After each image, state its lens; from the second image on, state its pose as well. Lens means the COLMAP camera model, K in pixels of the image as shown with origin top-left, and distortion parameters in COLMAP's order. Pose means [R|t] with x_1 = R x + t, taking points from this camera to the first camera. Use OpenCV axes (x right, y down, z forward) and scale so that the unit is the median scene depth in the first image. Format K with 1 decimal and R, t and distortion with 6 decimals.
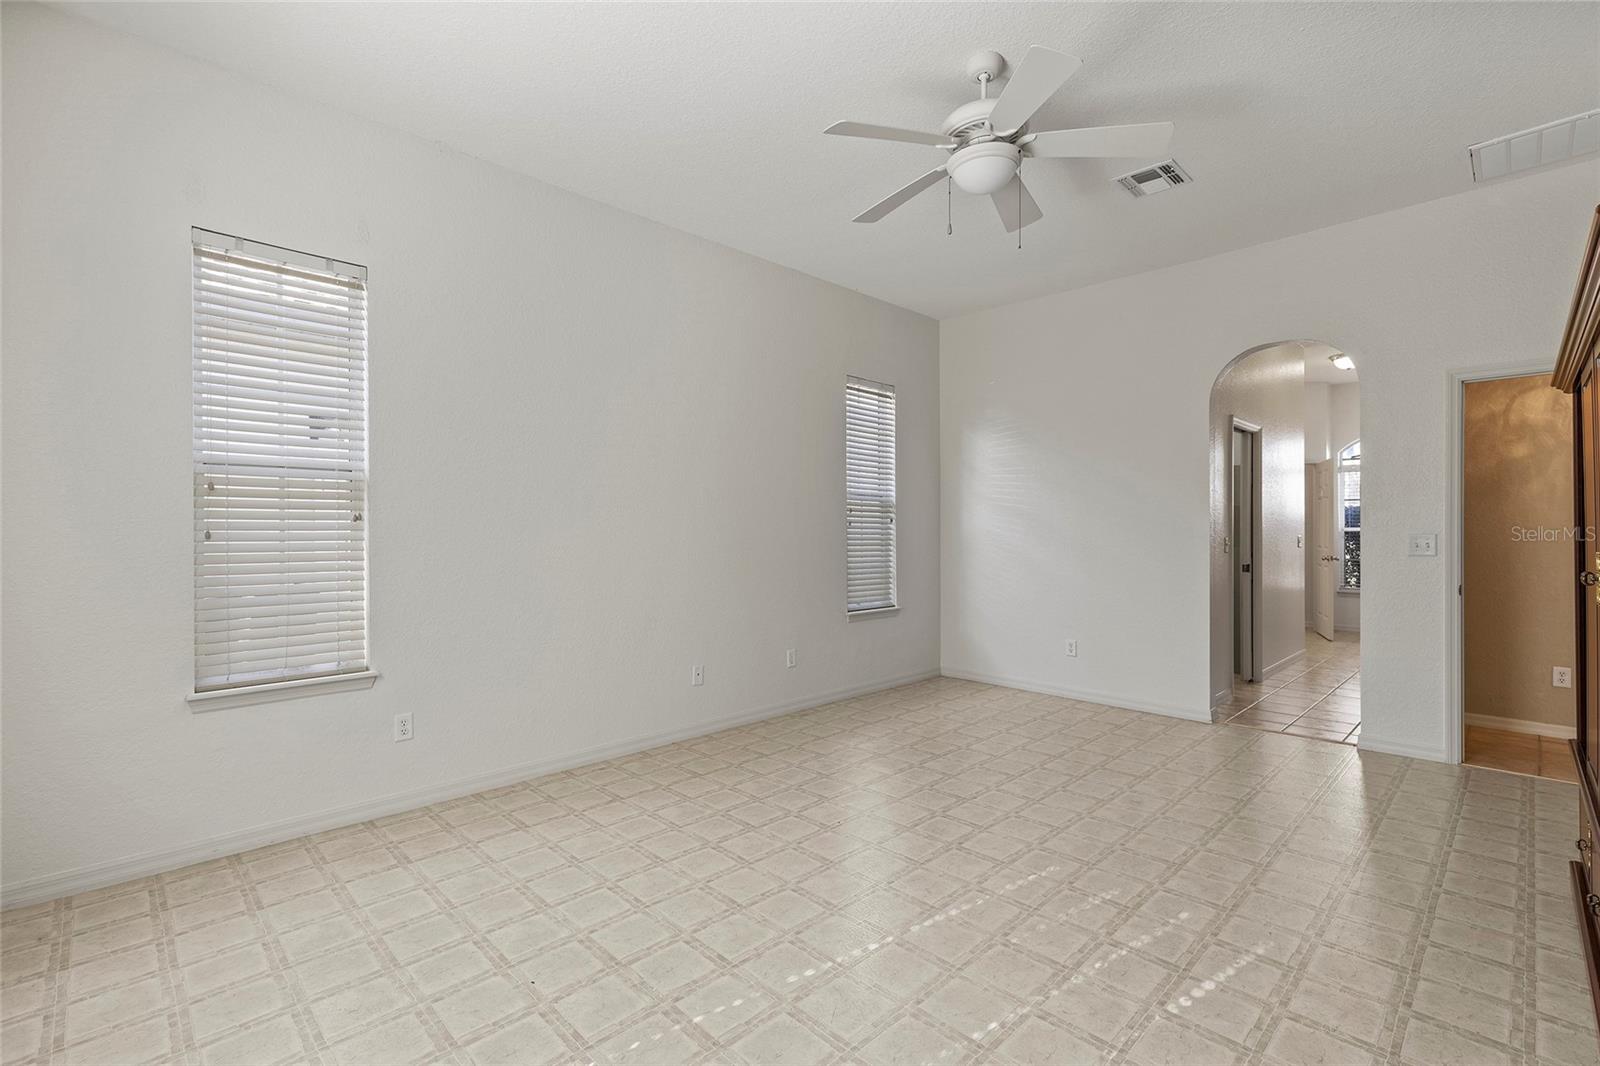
lens RADIAL K [[710.5, 0, 808.8], [0, 710.5, 533.3], [0, 0, 1]] dist [0.013243, 0.000439]
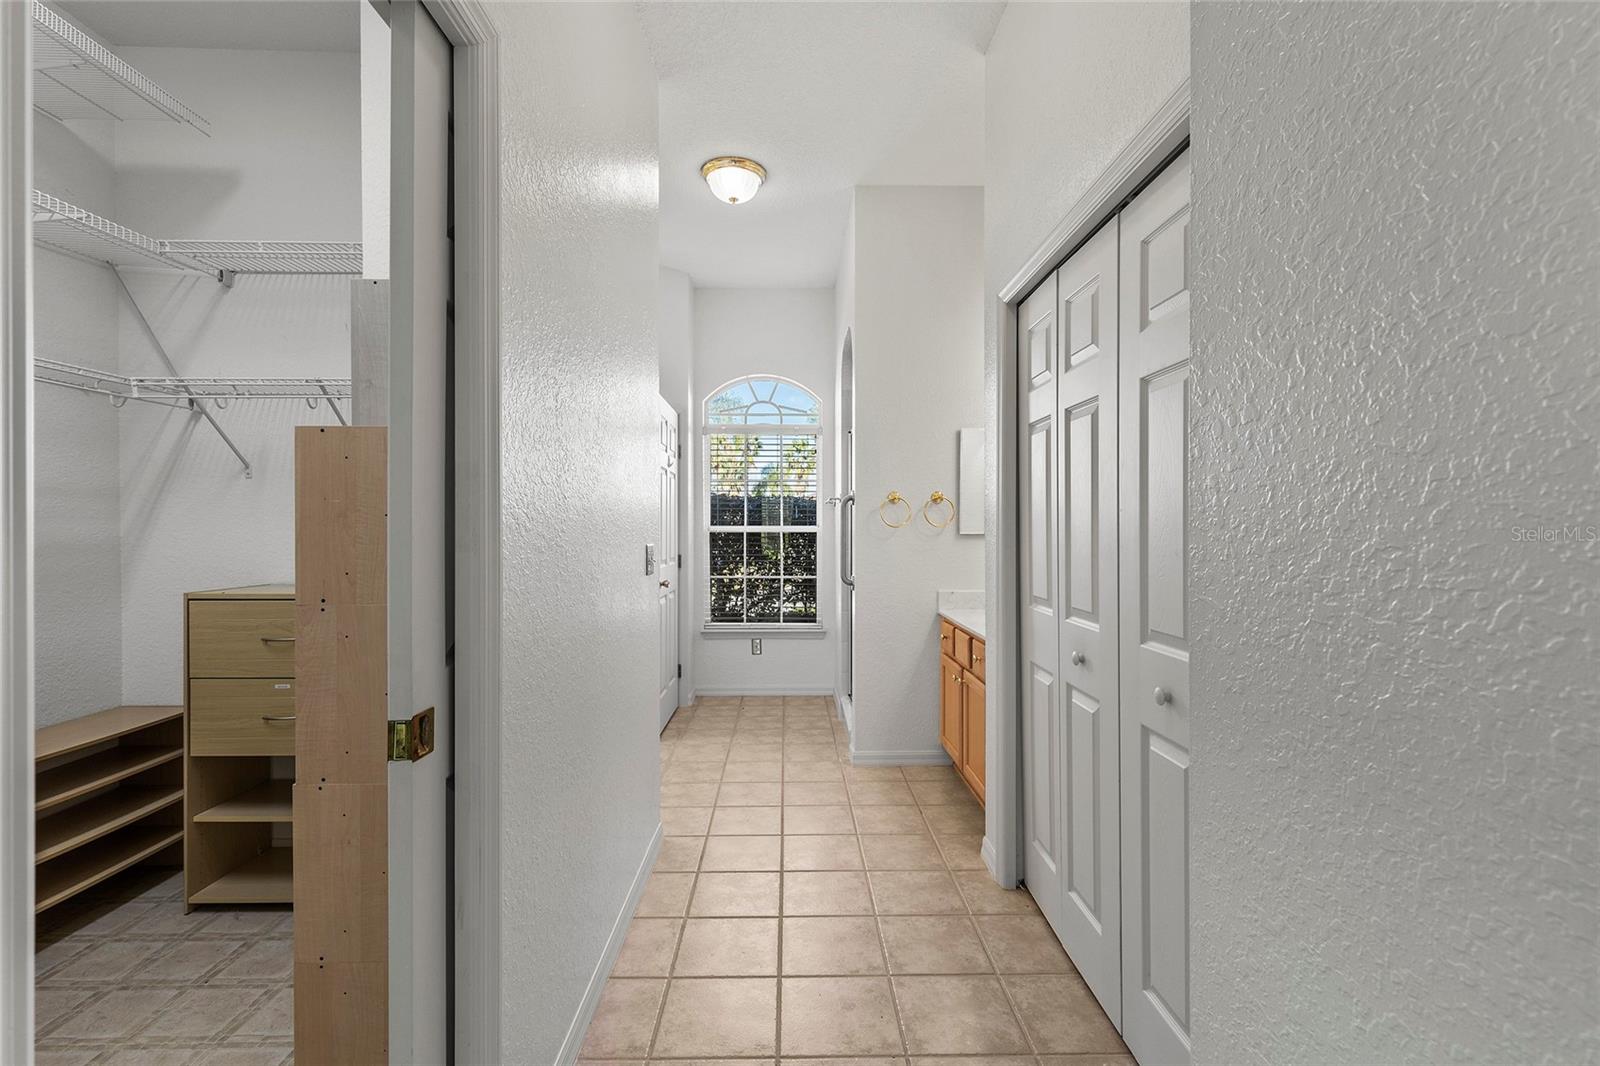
lens RADIAL K [[710.5, 0, 798.2], [0, 710.5, 534.0], [0, 0, 1]] dist [0.013243, 0.000439]
pose [[0.684360, 0.001664, 0.729143, 0.344692], [-0.001174, 0.999999, -0.001180, -0.000719], [-0.729144, -0.000048, 0.684361, 0.508033]]
